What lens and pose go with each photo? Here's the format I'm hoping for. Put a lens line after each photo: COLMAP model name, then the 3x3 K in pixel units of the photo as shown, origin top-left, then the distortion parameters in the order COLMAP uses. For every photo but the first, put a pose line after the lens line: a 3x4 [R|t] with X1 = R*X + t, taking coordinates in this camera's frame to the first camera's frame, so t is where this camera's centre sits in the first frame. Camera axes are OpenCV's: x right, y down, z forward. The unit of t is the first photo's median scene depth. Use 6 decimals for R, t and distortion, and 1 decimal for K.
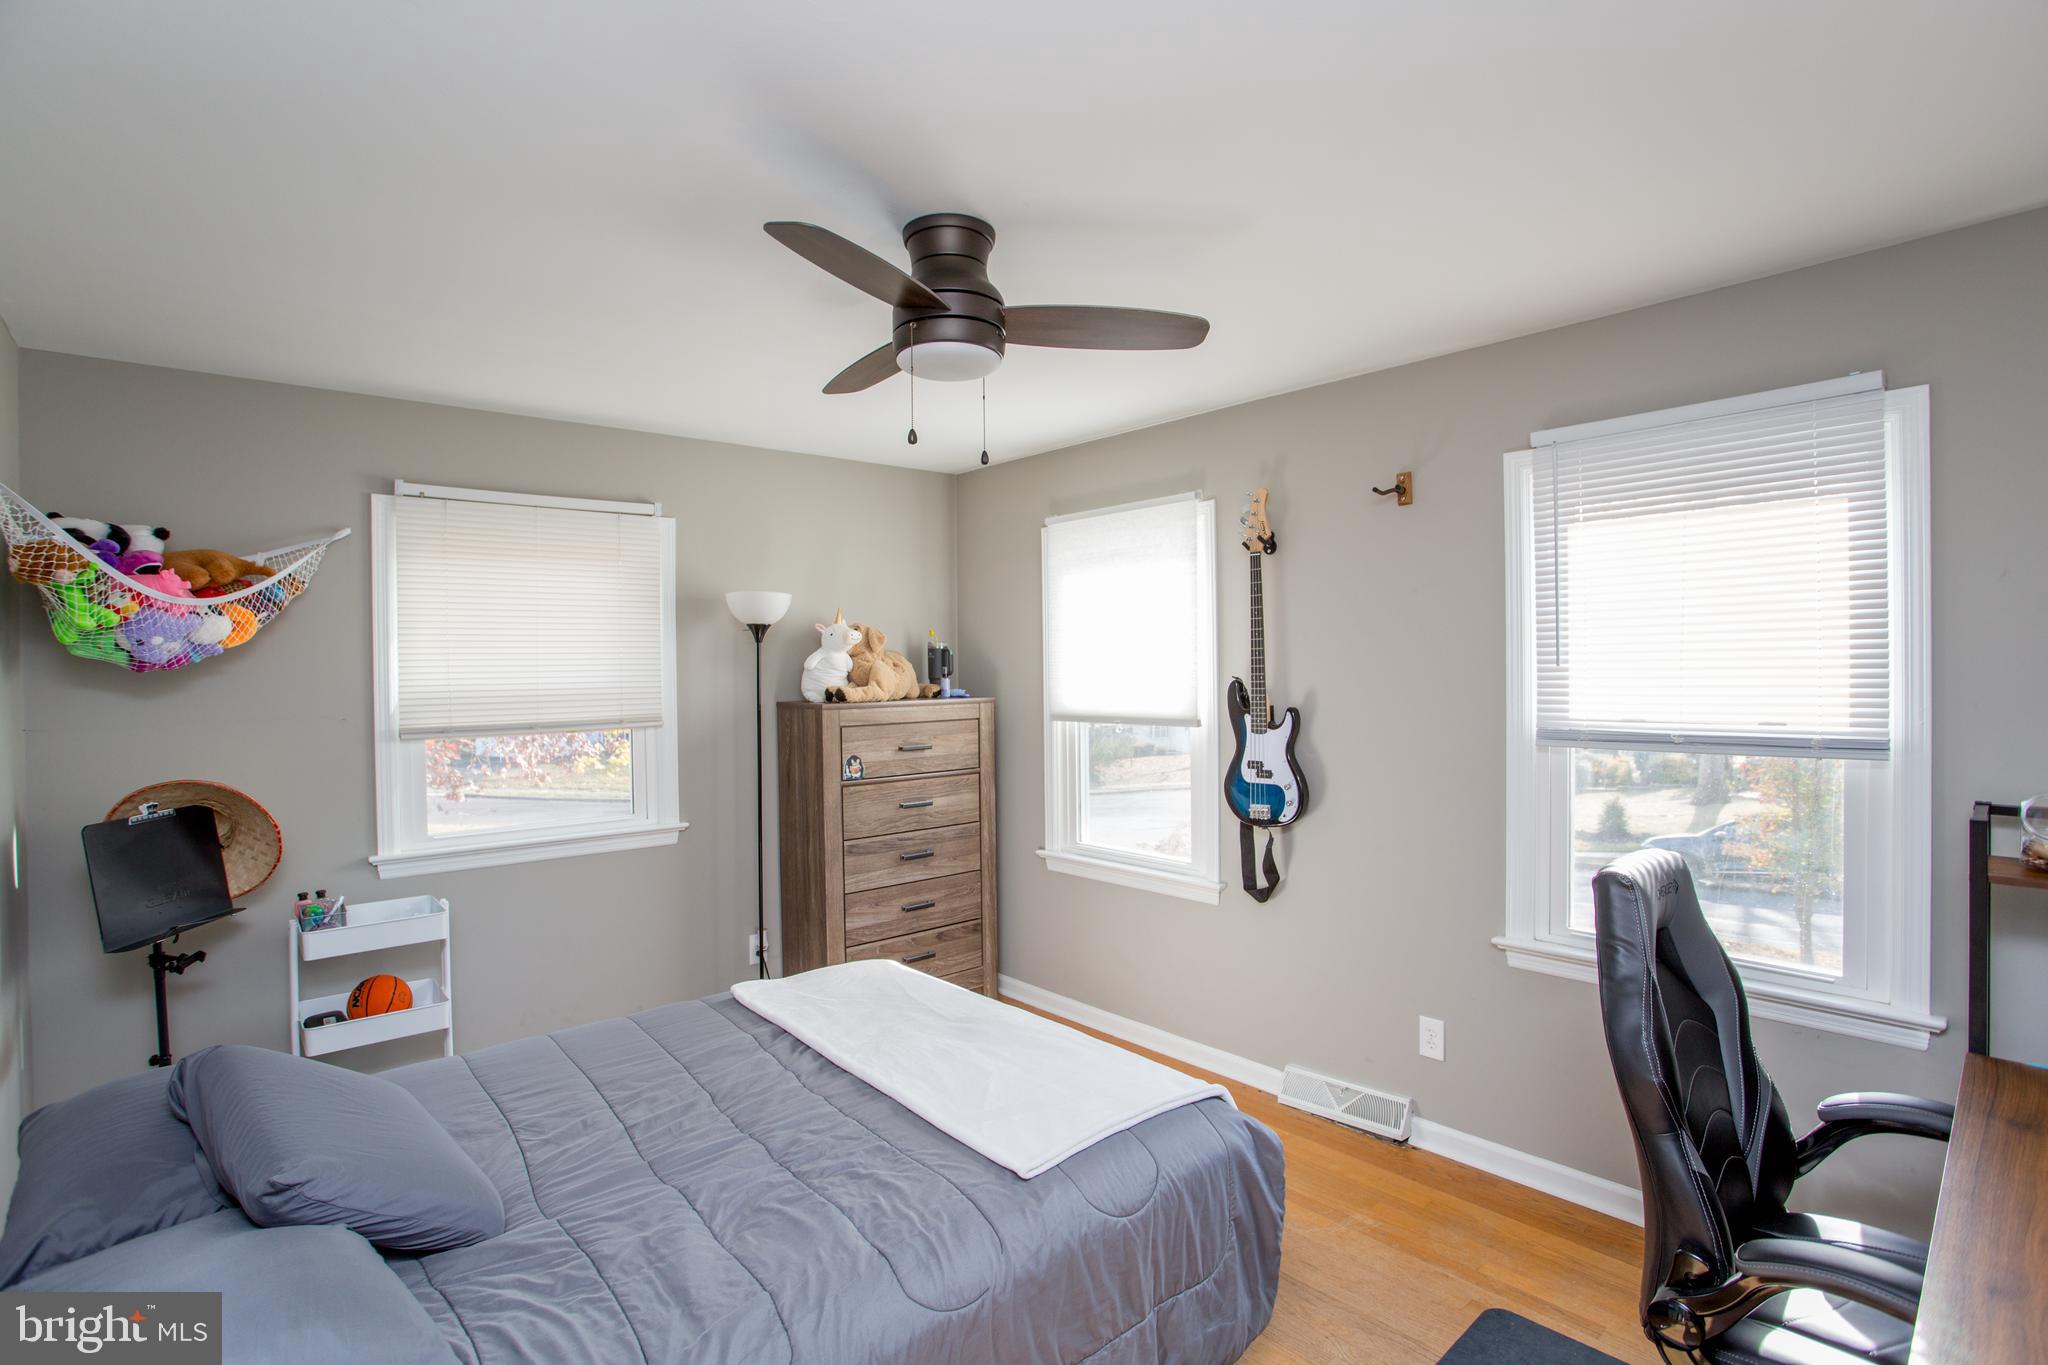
lens RADIAL K [[993.7, 0, 1024.3], [0, 993.7, 678.1], [0, 0, 1]] dist [-0.074971, 0.029613]
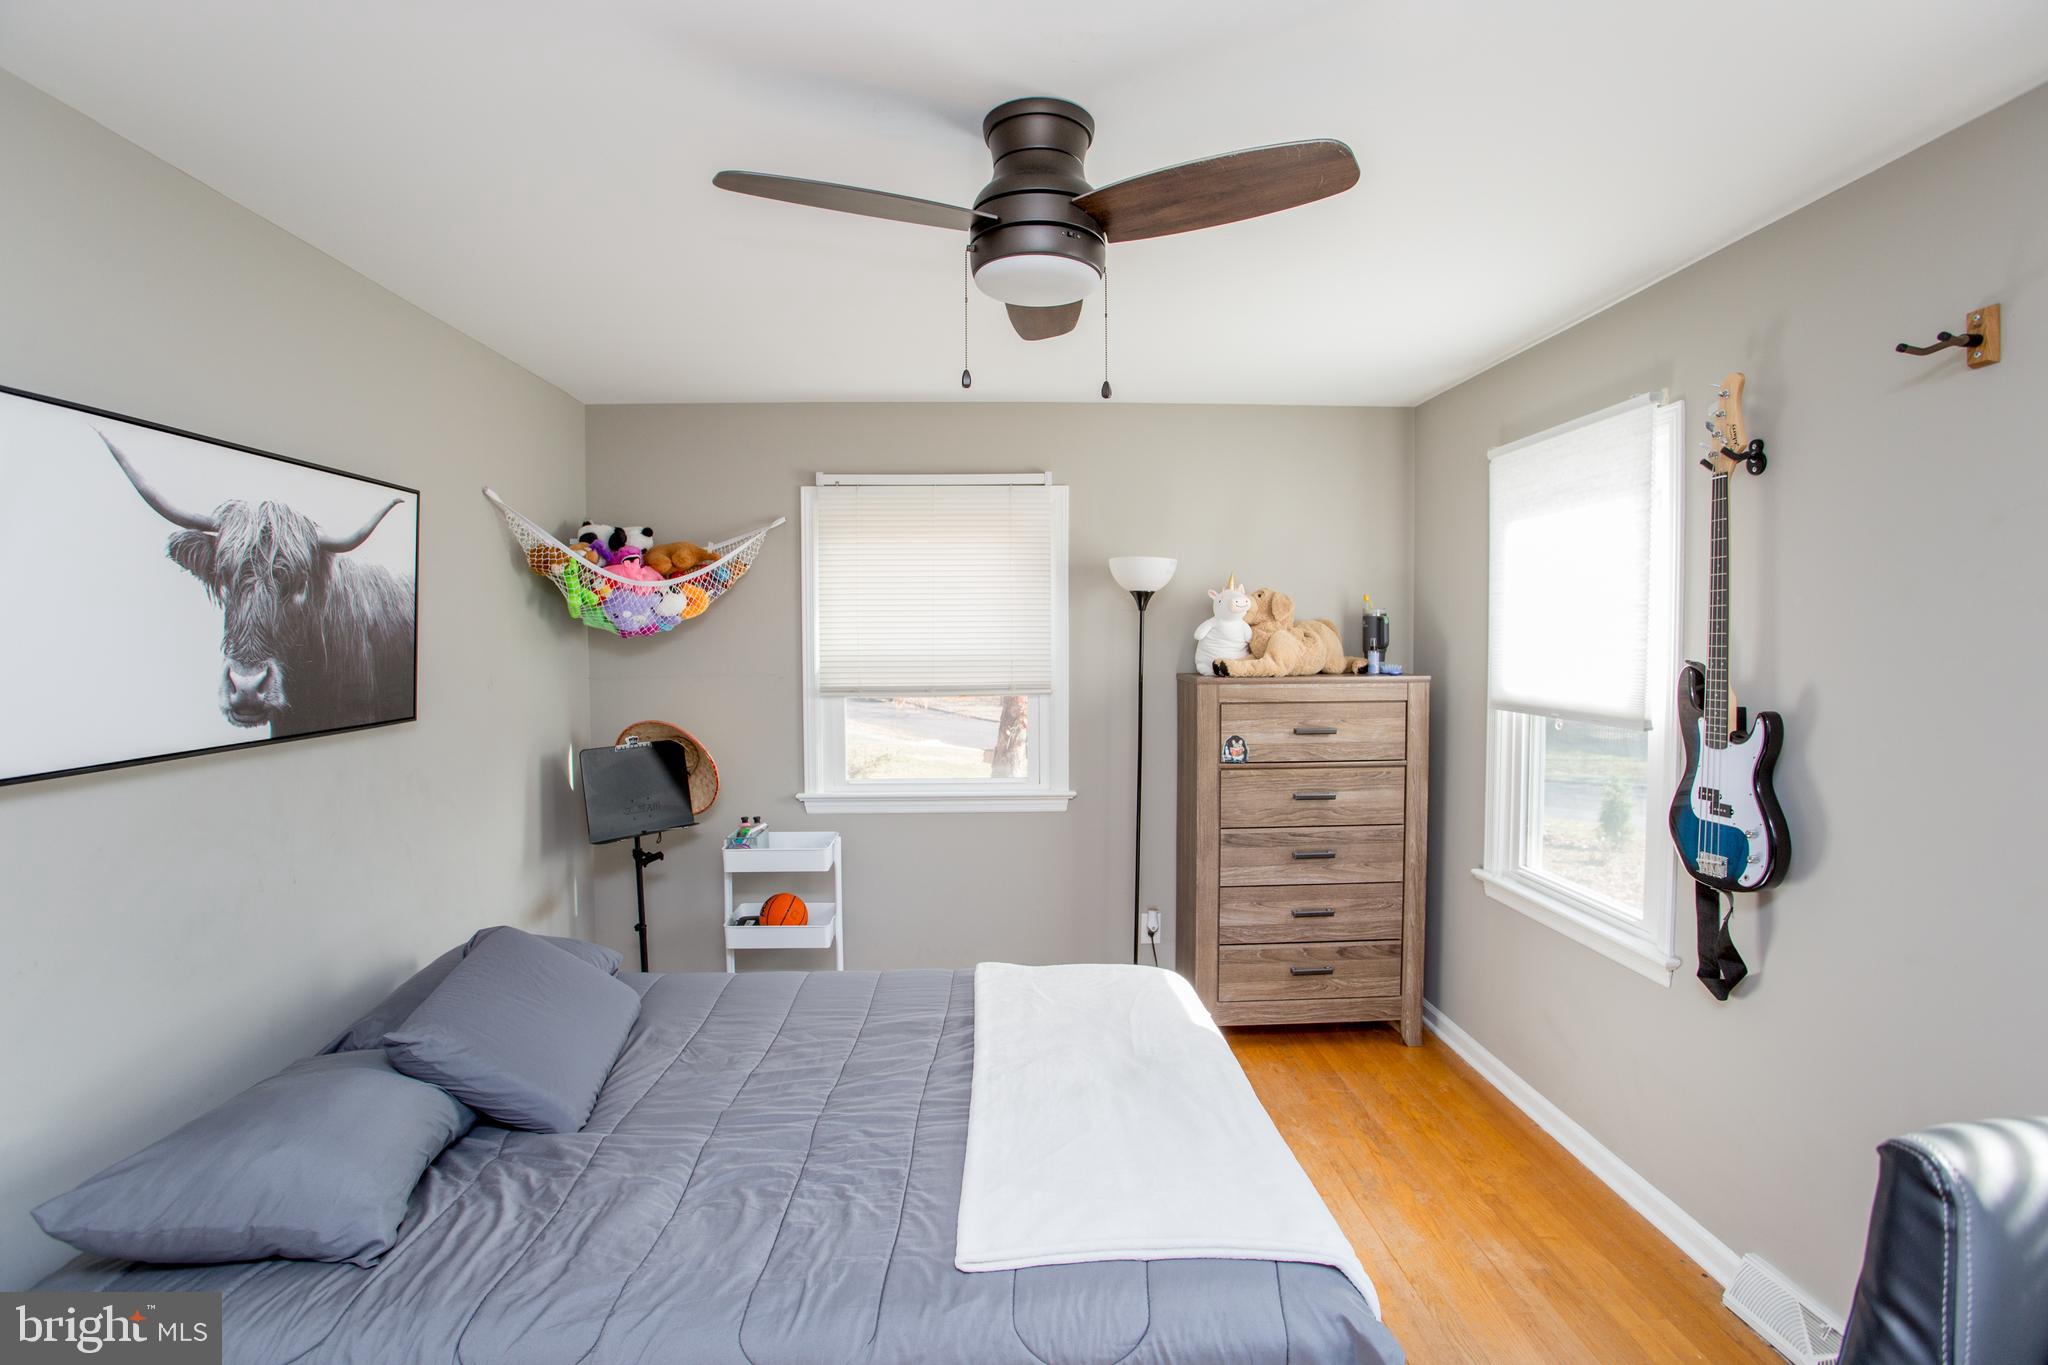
lens RADIAL K [[993.7, 0, 1030.6], [0, 993.7, 682.3], [0, 0, 1]] dist [-0.074971, 0.029613]
pose [[0.781242, 0.040482, -0.622914, 0.279065], [-0.013054, 0.998736, 0.048534, -0.013717], [0.624092, -0.029785, 0.780783, 0.210657]]
